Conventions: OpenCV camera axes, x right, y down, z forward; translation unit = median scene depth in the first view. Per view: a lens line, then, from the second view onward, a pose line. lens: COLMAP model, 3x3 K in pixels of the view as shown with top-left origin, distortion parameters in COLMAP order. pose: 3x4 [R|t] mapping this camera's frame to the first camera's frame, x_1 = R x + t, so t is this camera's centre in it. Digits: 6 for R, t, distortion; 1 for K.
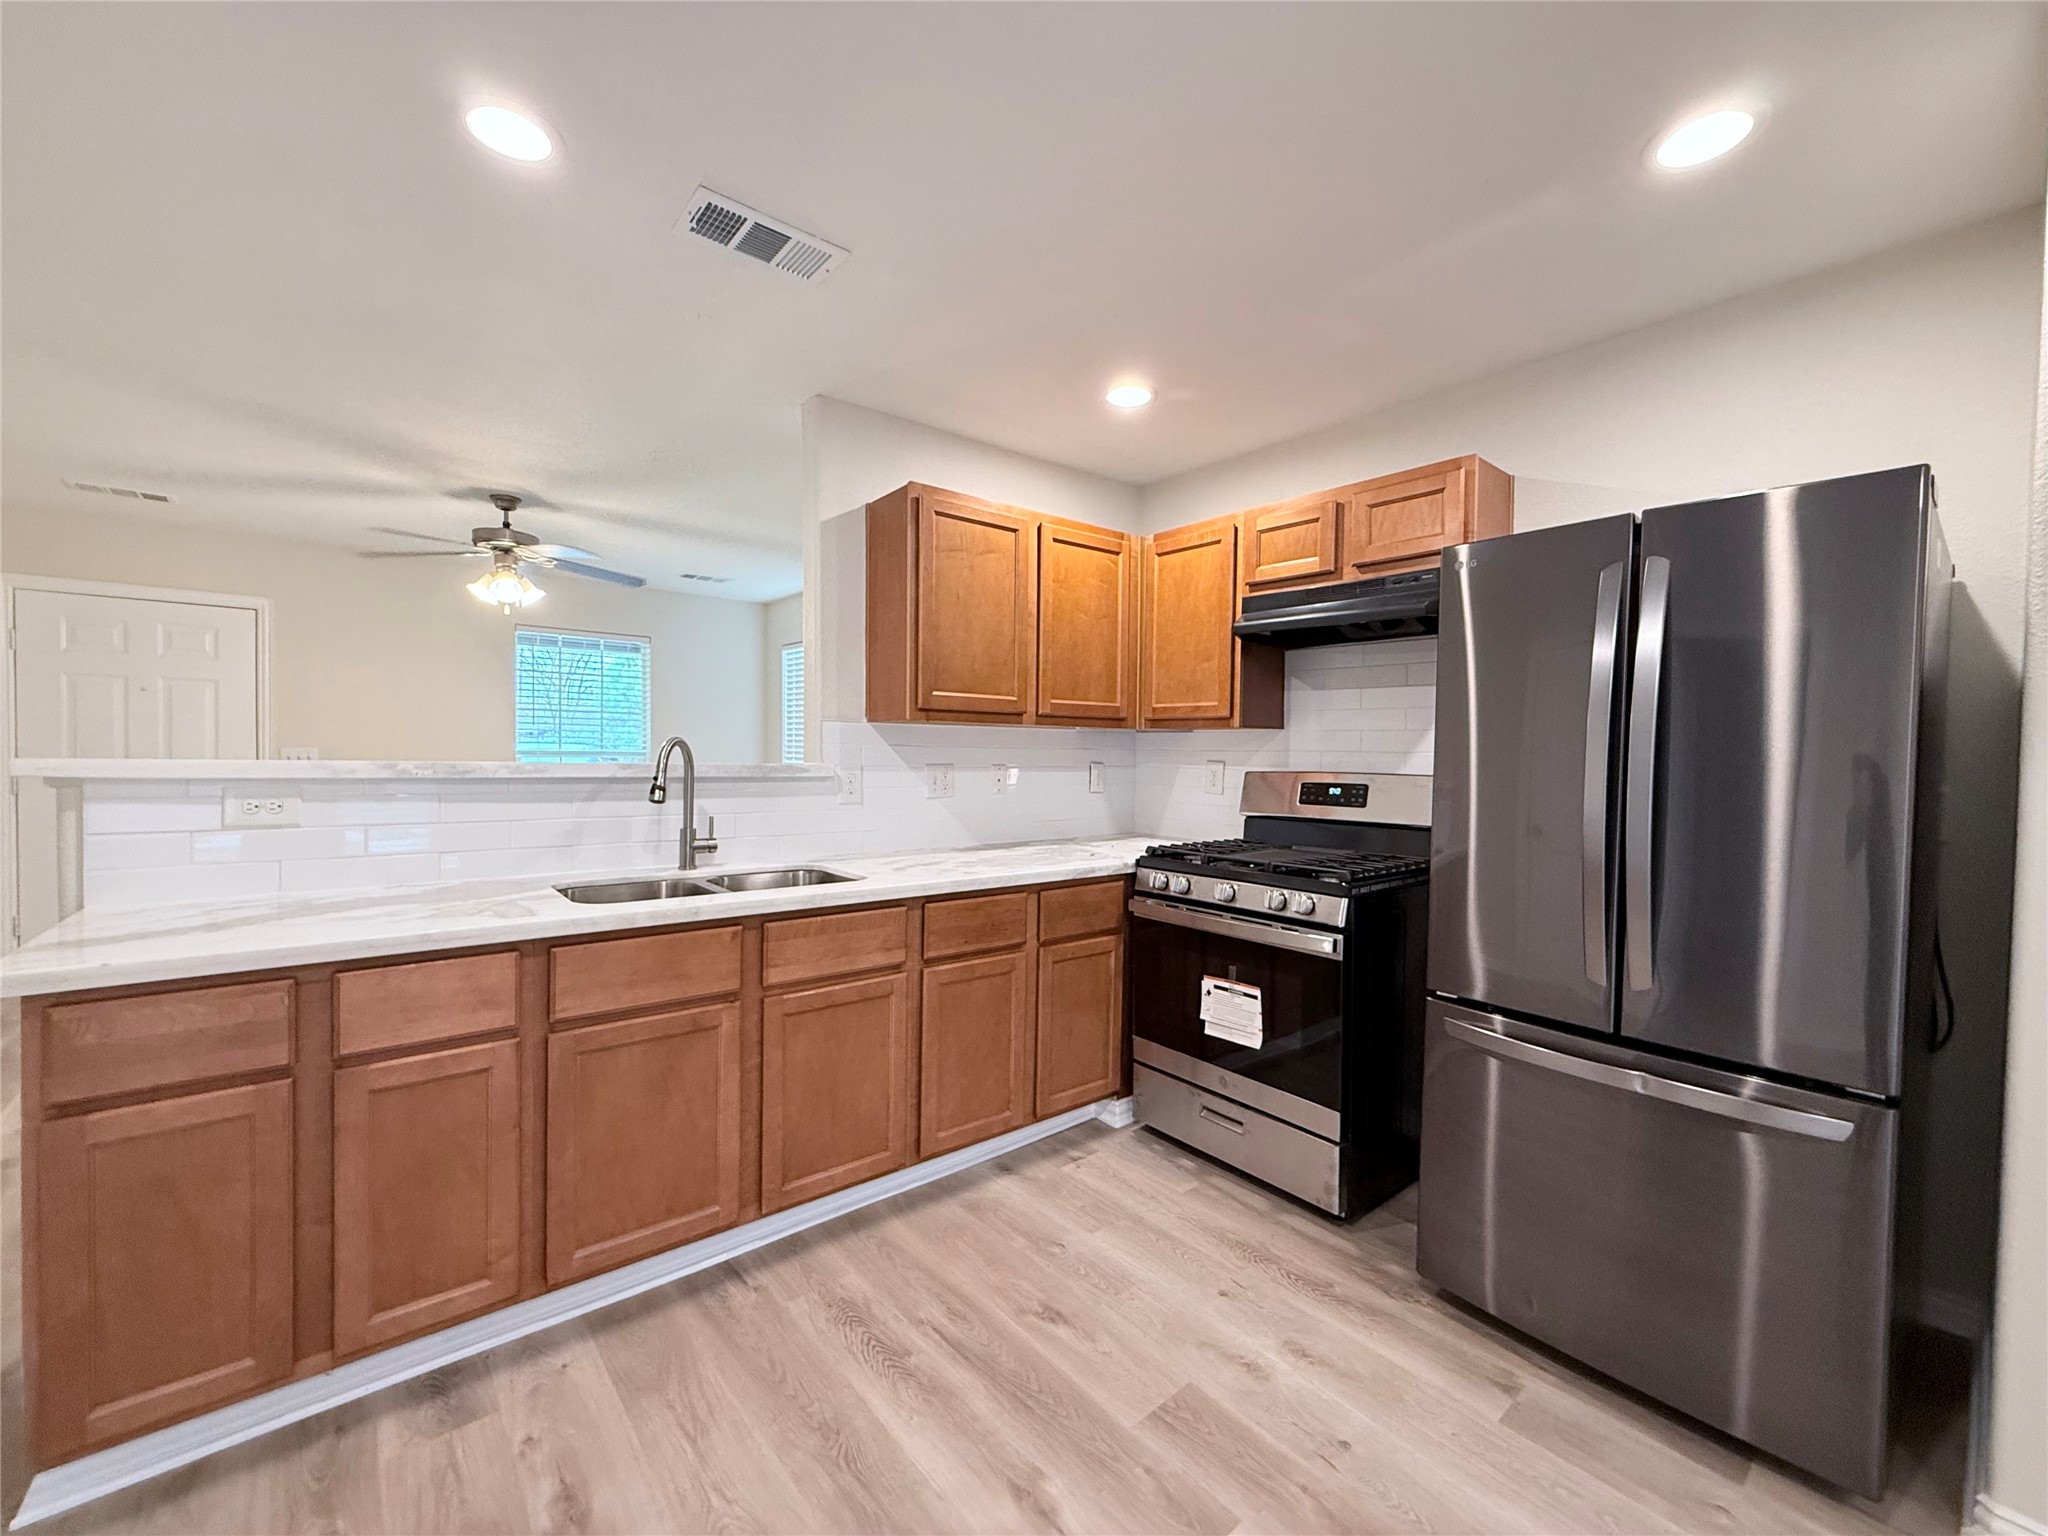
lens RADIAL K [[821.7, 0, 1000.0], [0, 821.7, 771.1], [0, 0, 1]] dist [0.000506, 0.000021]
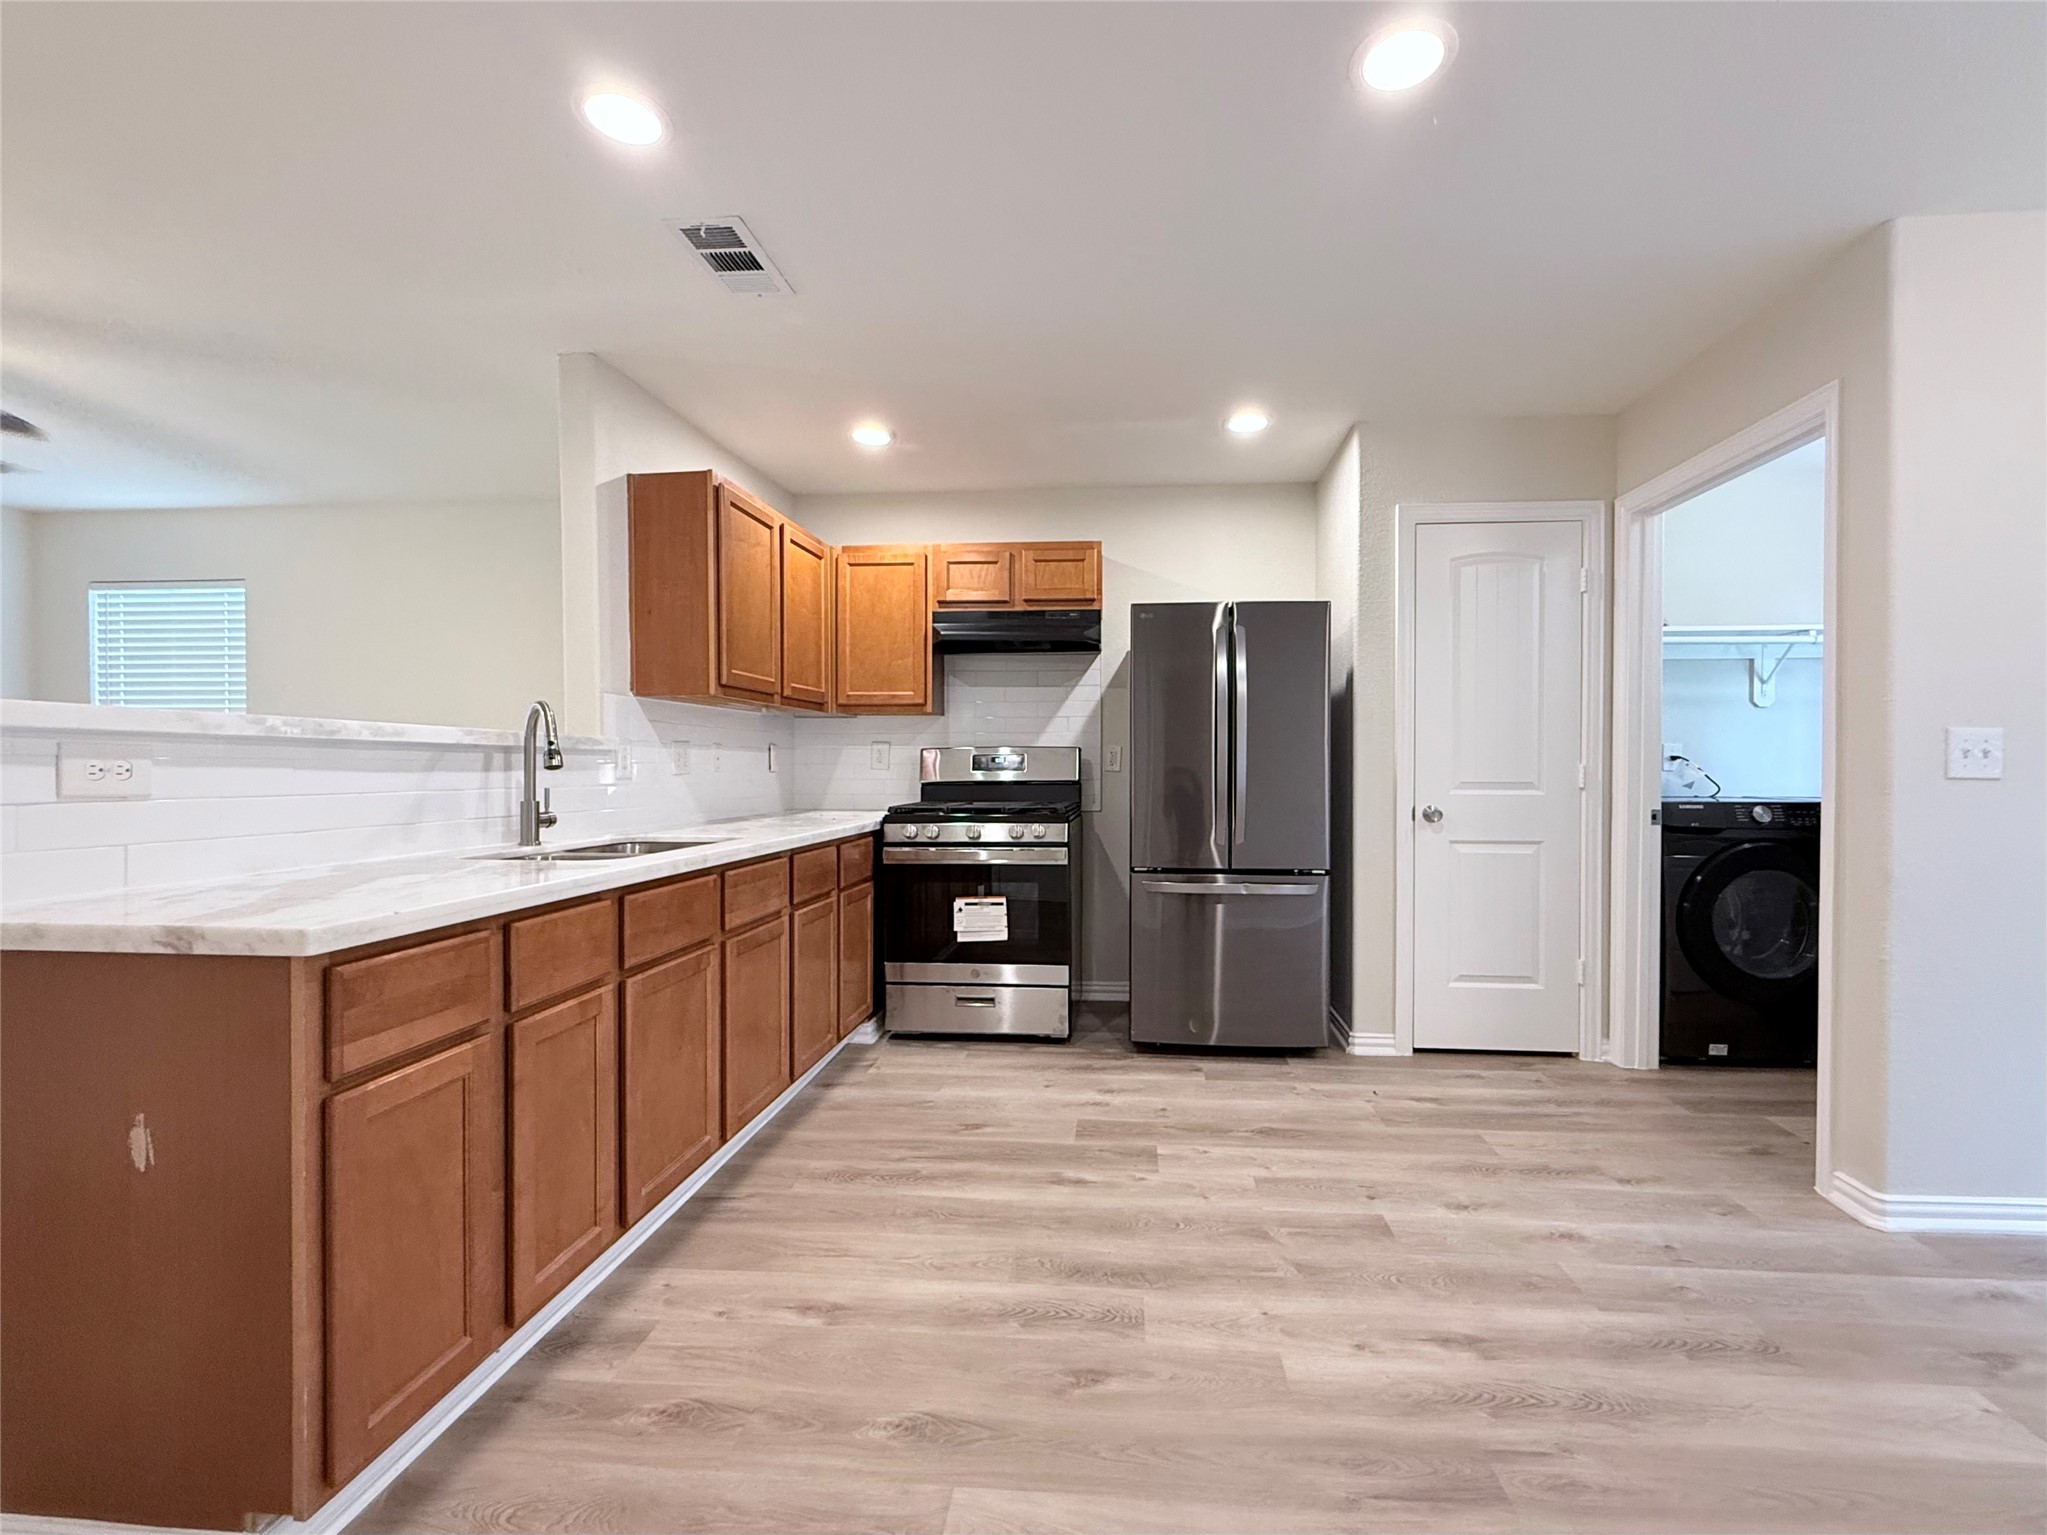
lens RADIAL K [[911.4, 0, 1034.0], [0, 911.4, 771.3], [0, 0, 1]] dist [0.001263, 0.000541]
pose [[0.703614, -0.016970, 0.710380, -0.713863], [0.026902, 0.999634, -0.002766, 0.054591], [-0.710073, 0.021057, 0.703813, -0.123242]]
